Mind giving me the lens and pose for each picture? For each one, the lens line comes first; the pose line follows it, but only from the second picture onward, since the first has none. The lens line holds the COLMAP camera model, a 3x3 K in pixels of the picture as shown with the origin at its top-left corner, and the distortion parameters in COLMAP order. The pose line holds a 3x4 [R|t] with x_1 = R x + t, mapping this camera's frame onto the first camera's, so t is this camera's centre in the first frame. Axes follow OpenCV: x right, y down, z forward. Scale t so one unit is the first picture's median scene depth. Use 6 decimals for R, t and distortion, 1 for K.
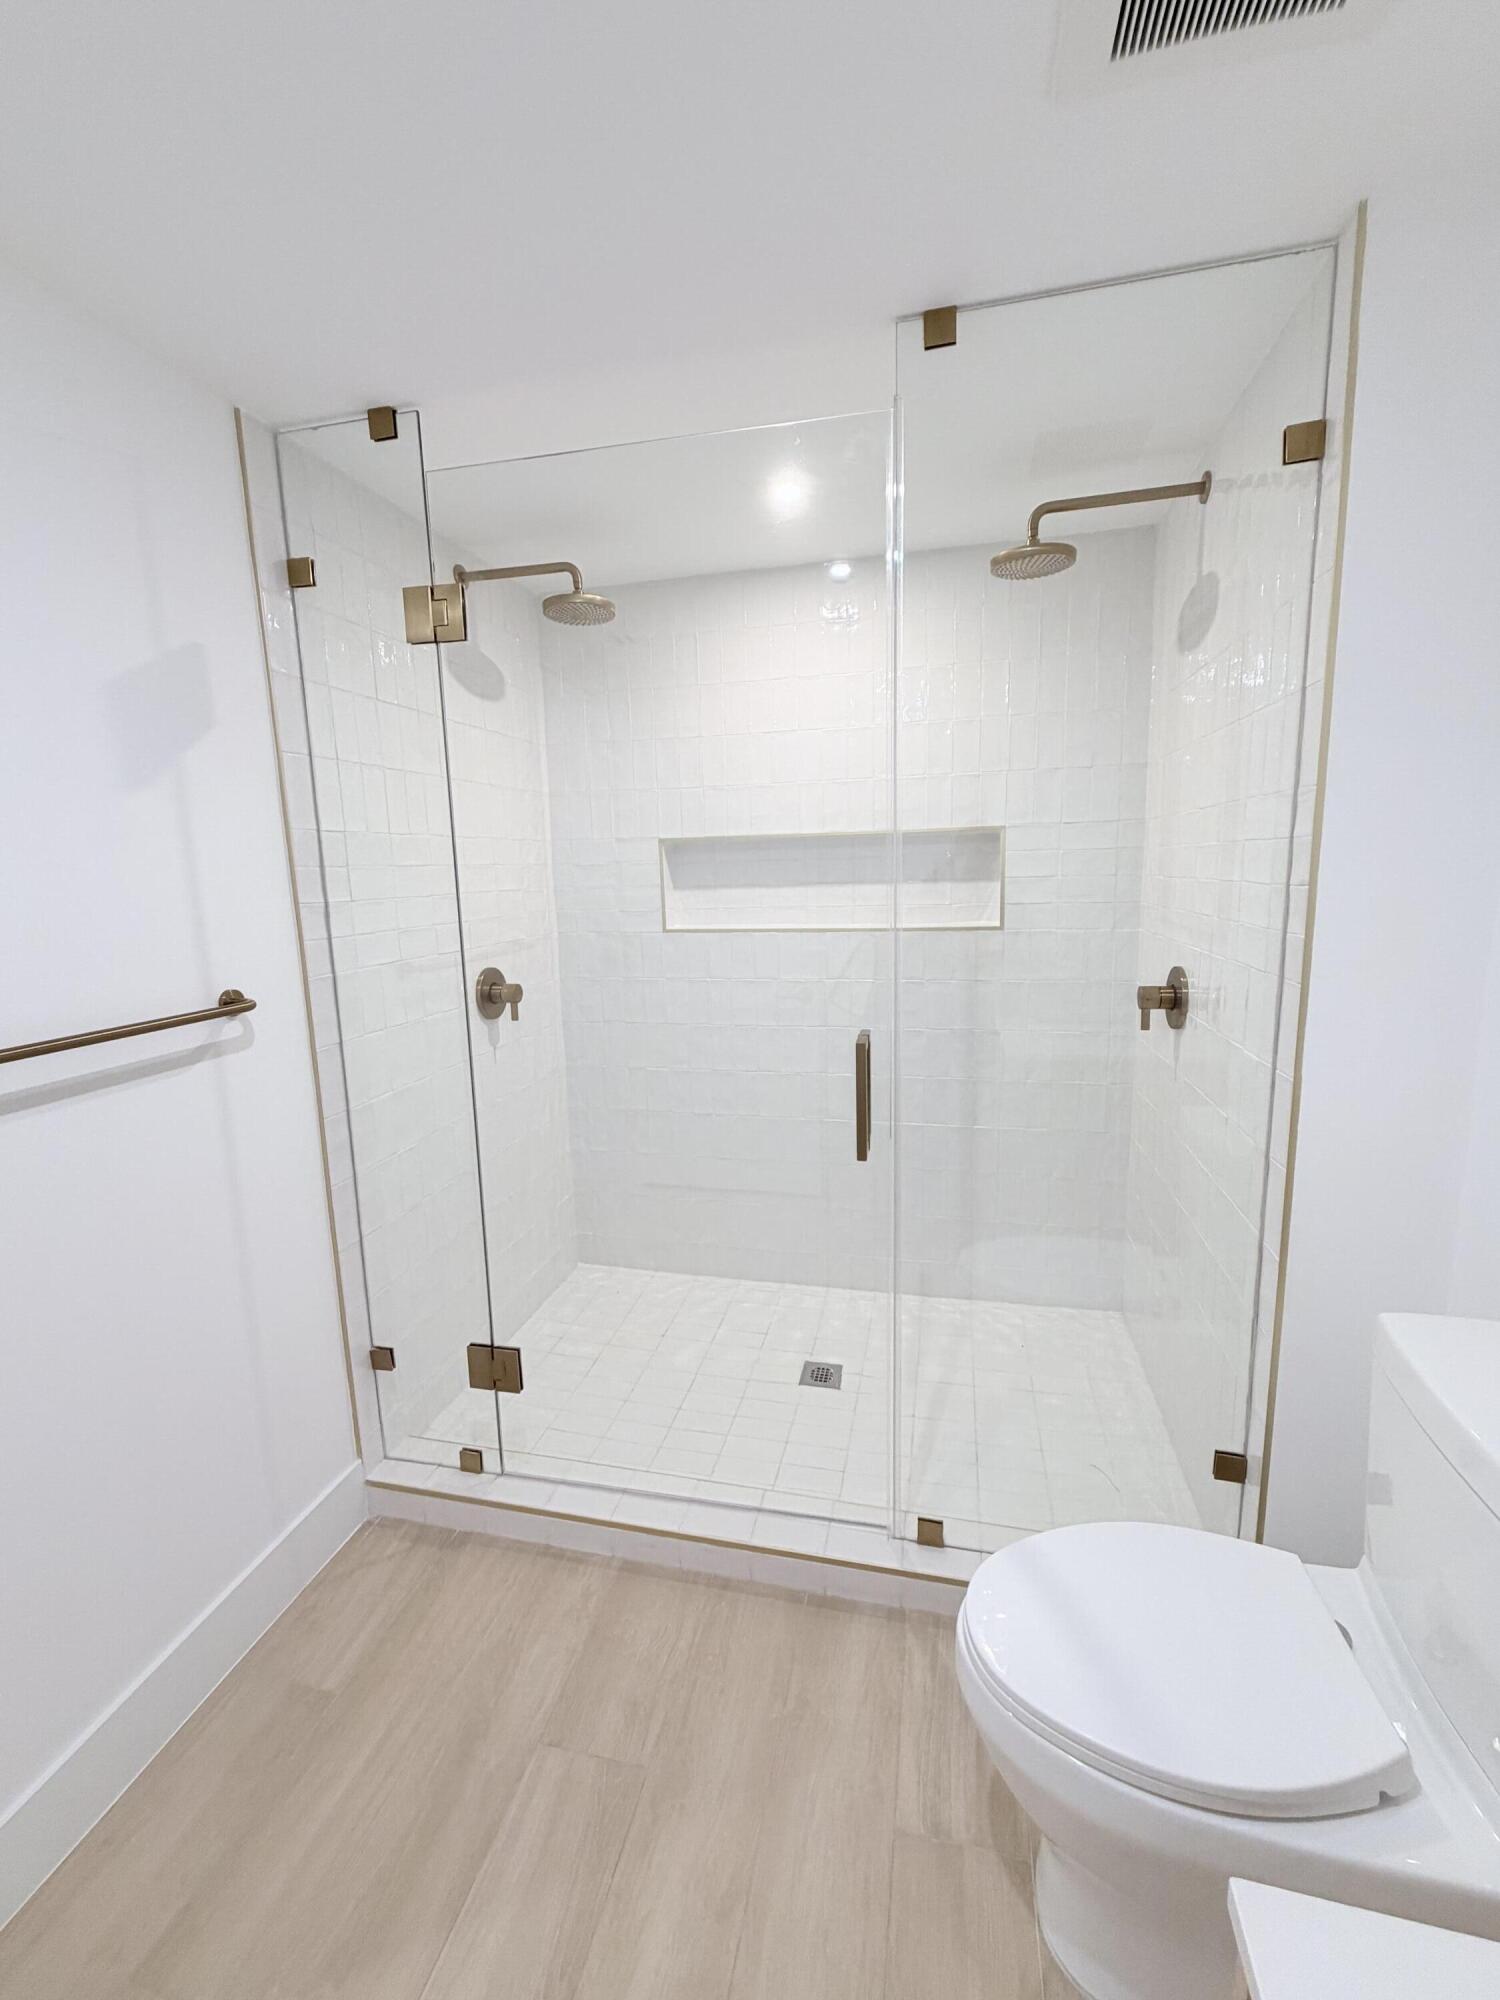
lens RADIAL K [[823.9, 0, 749.0], [0, 823.9, 993.9], [0, 0, 1]] dist [-0.003373, -0.000625]
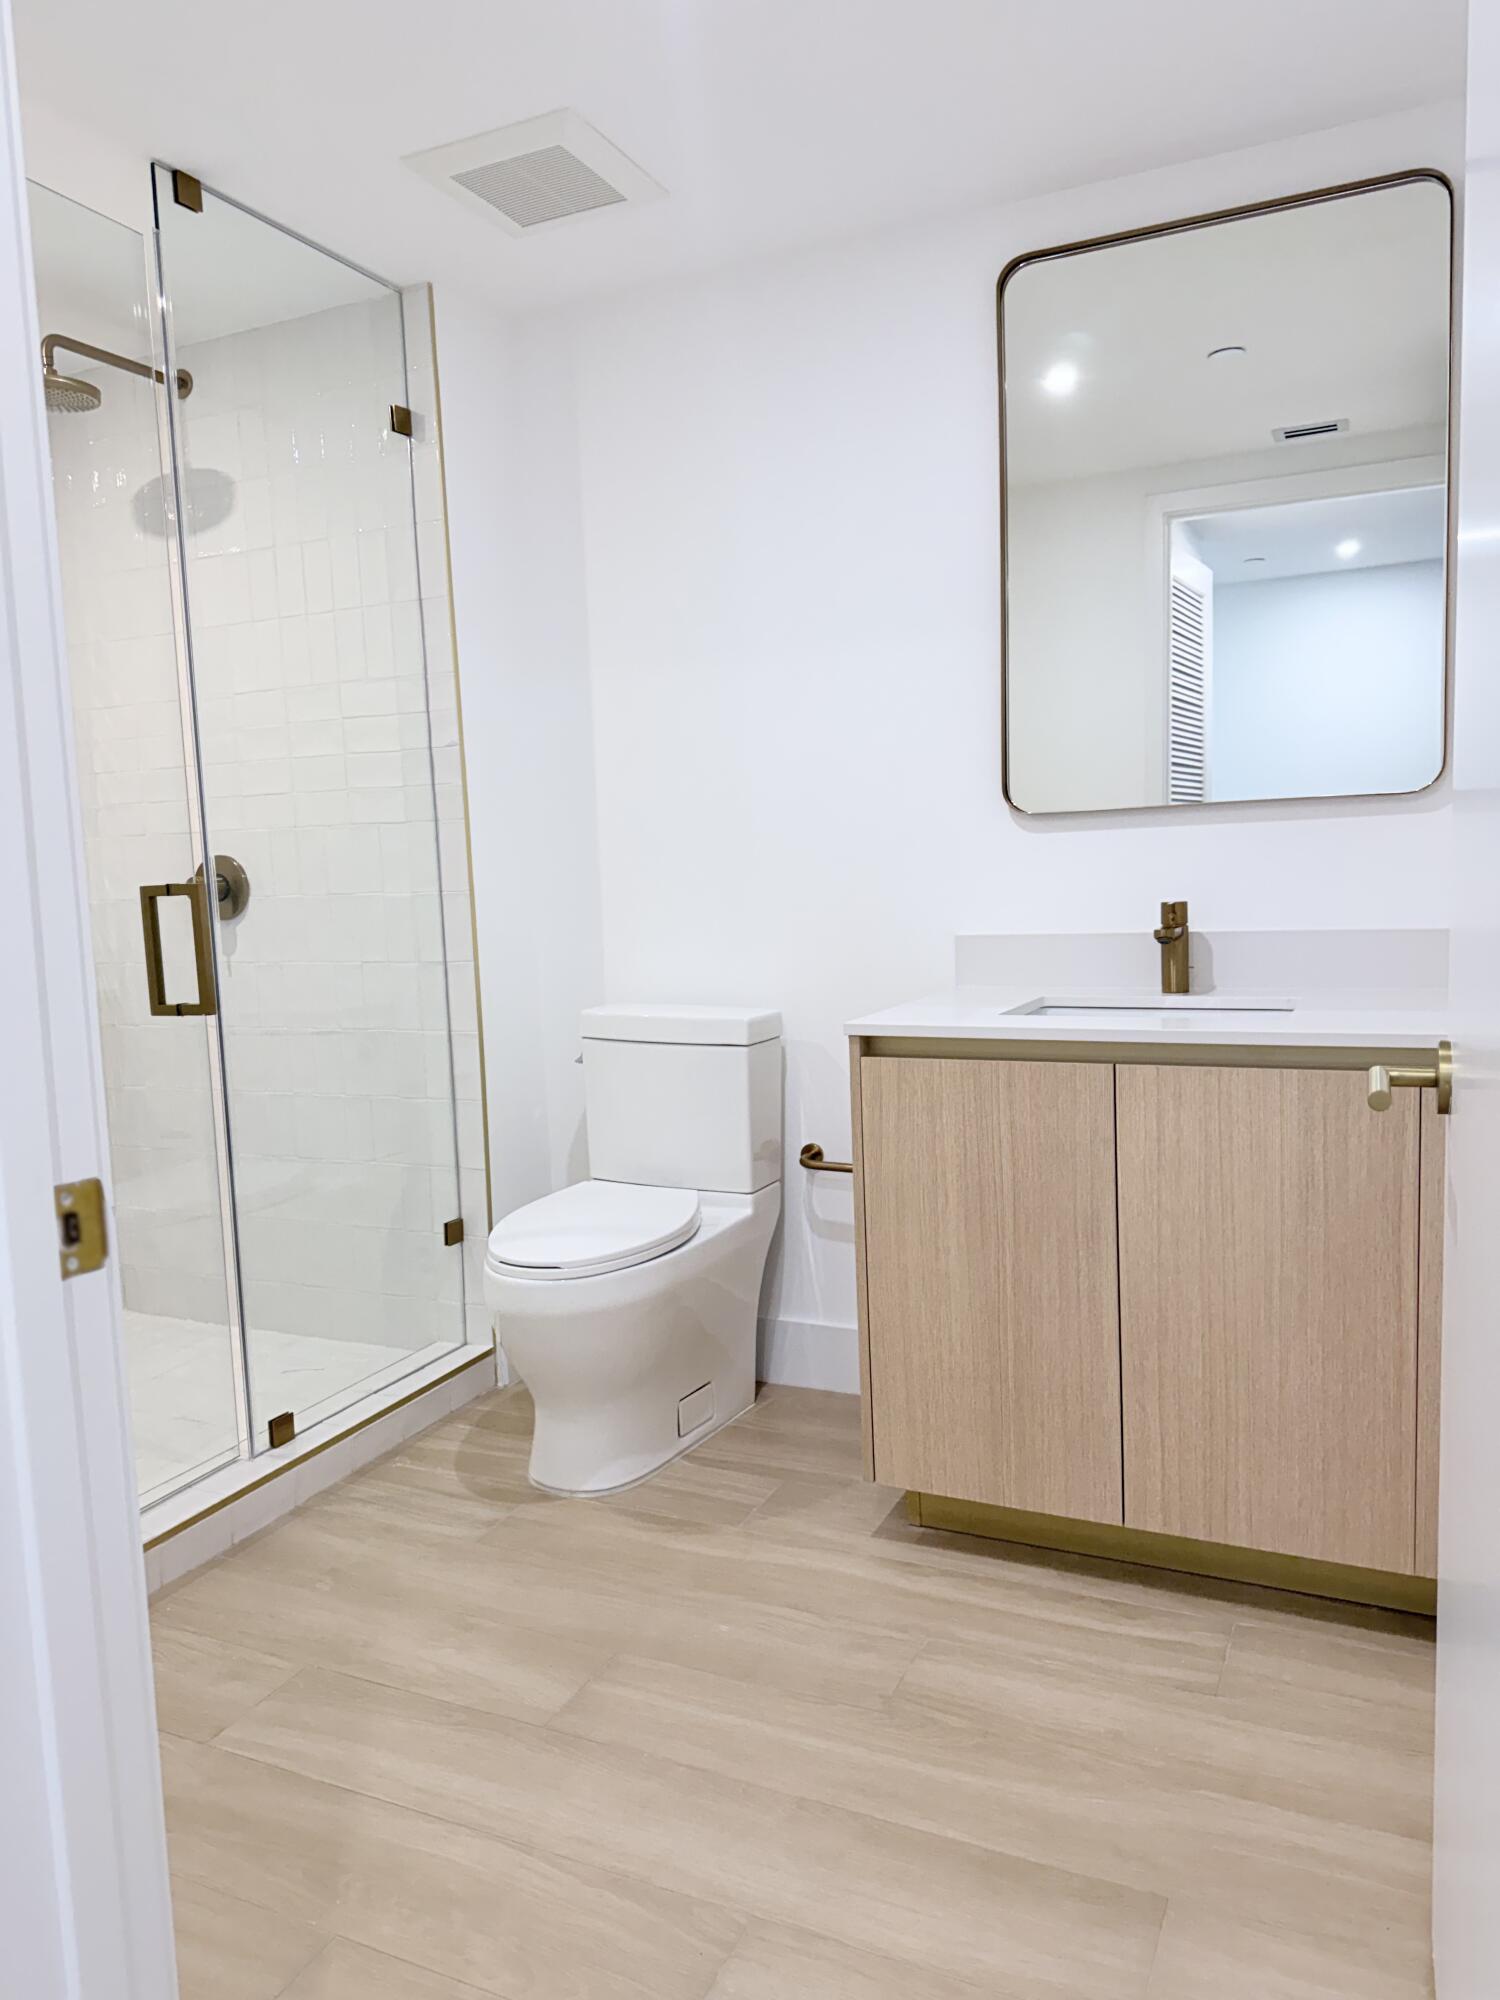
lens RADIAL K [[1422.3, 0, 745.5], [0, 1422.3, 999.8], [0, 0, 1]] dist [0.007379, -0.002544]
pose [[0.206018, -0.085173, 0.974835, -1.527445], [0.177940, 0.982857, 0.048269, 0.249860], [-0.962234, 0.163517, 0.217641, 0.090111]]
